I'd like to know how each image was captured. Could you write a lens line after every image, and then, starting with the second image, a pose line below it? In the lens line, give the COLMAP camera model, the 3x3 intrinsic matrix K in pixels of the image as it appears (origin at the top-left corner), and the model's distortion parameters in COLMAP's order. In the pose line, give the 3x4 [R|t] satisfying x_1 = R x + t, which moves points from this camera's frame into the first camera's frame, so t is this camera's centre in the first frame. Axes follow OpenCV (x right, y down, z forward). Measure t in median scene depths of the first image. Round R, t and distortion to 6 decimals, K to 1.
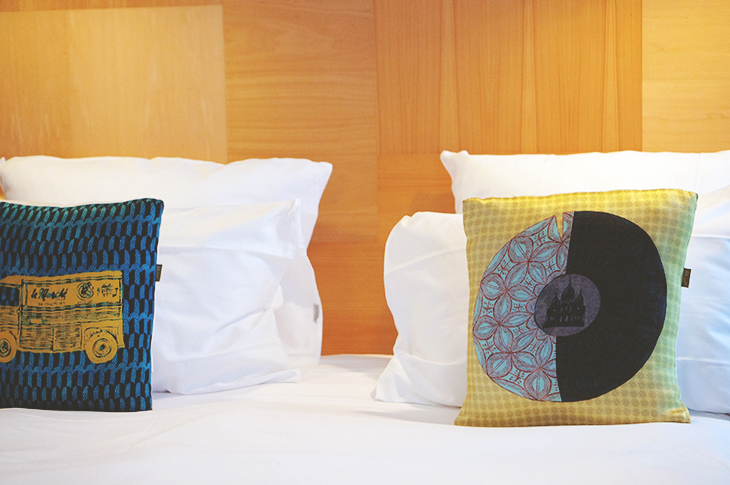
lens RADIAL K [[1519.6, 0, 364.5], [0, 1519.6, 241.4], [0, 0, 1]] dist [0.024504, 0.000000]
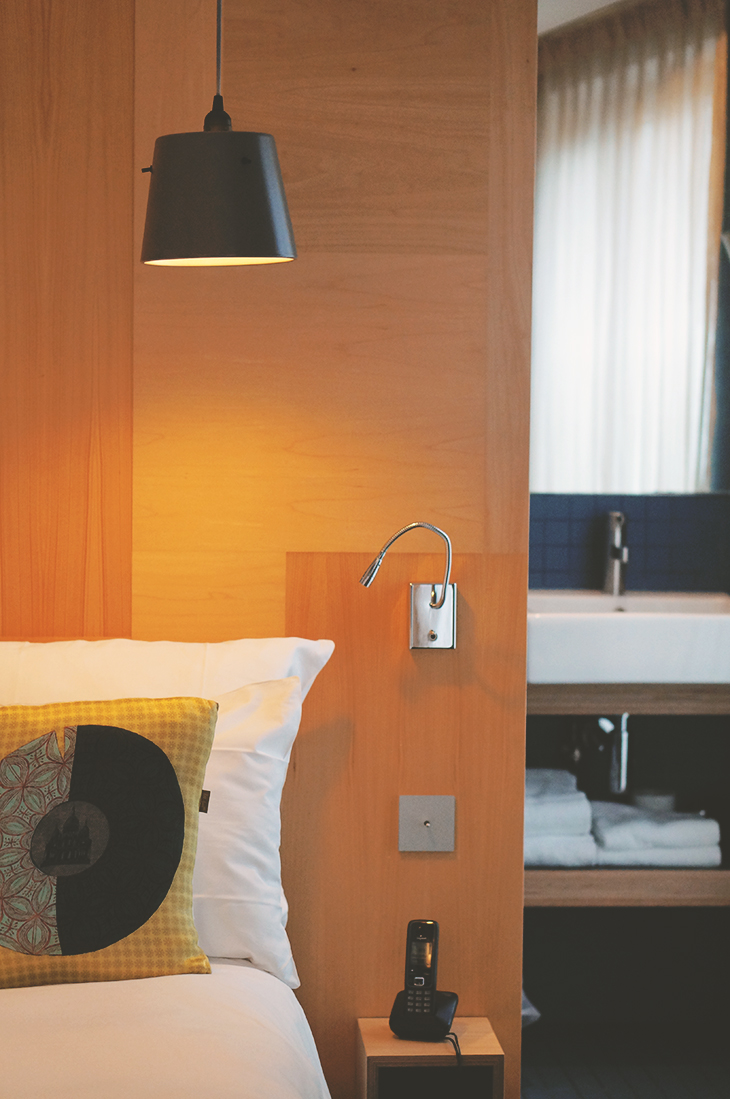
lens RADIAL K [[2287.7, 0, 365.8], [0, 2287.7, 550.6], [0, 0, 1]] dist [0.024504, 0.000000]
pose [[0.937698, 0.015555, 0.347103, -0.153250], [0.000221, 0.998970, -0.045365, -0.058986], [-0.347451, 0.042615, 0.936729, -0.242968]]
